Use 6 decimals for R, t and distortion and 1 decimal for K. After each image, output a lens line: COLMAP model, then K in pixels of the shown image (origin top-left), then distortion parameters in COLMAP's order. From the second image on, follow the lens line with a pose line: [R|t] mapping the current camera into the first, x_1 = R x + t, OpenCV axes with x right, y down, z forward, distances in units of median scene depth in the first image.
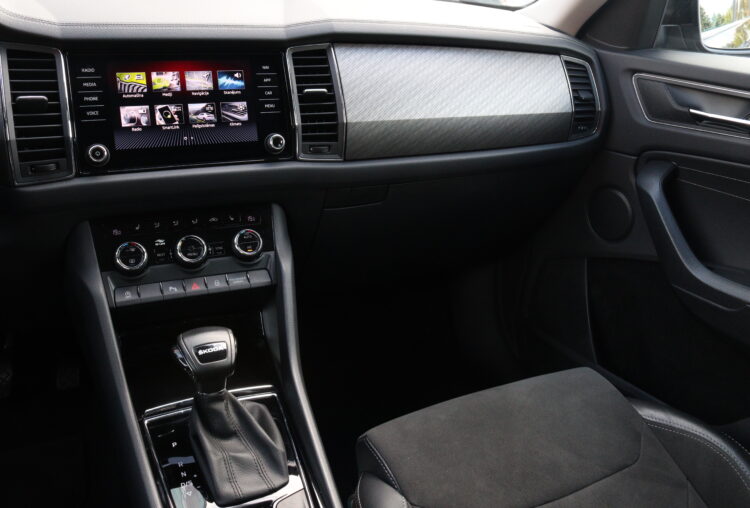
lens RADIAL K [[627.1, 0, 375.0], [0, 627.1, 254.0], [0, 0, 1]] dist [-0.168951, 0.147288]
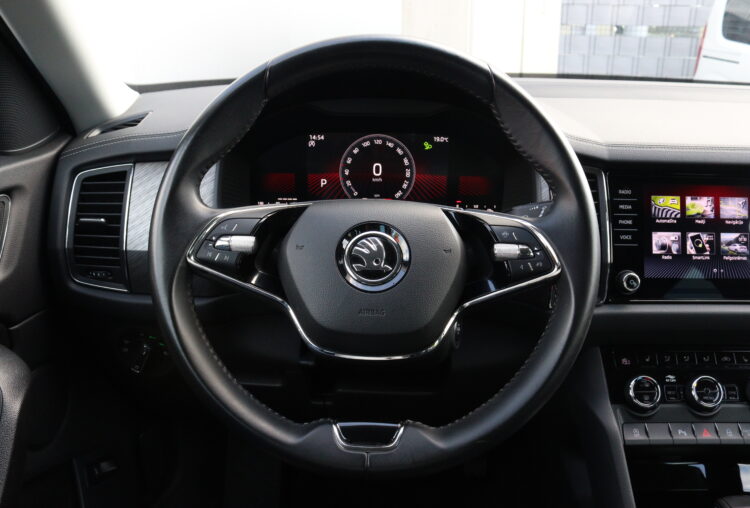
lens RADIAL K [[627.1, 0, 375.0], [0, 627.1, 254.0], [0, 0, 1]] dist [-0.168951, 0.147288]
pose [[0.894988, 0.100148, -0.434703, -0.375694], [-0.136559, 0.989199, -0.053261, -0.096228], [0.424674, 0.107030, 0.898997, -0.023613]]
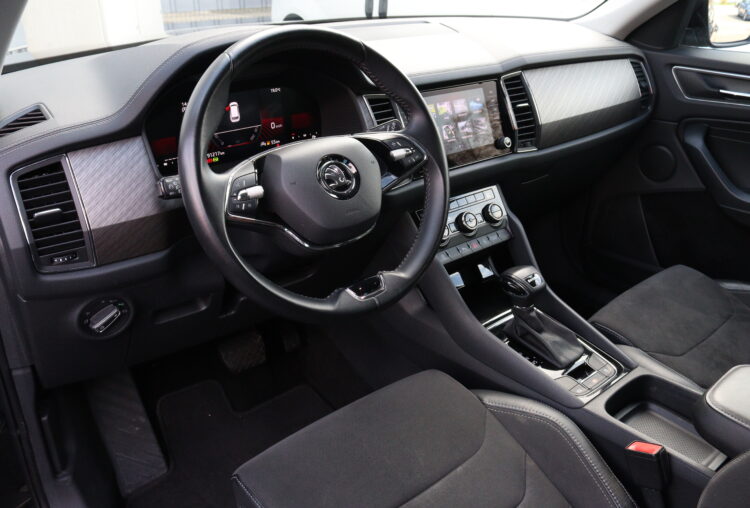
lens RADIAL K [[627.1, 0, 375.0], [0, 627.1, 254.0], [0, 0, 1]] dist [-0.168951, 0.147288]
pose [[0.973459, -0.146571, 0.175769, -0.809064], [0.135596, 0.988073, 0.072971, -0.070409], [-0.184368, -0.047200, 0.981723, -0.436560]]
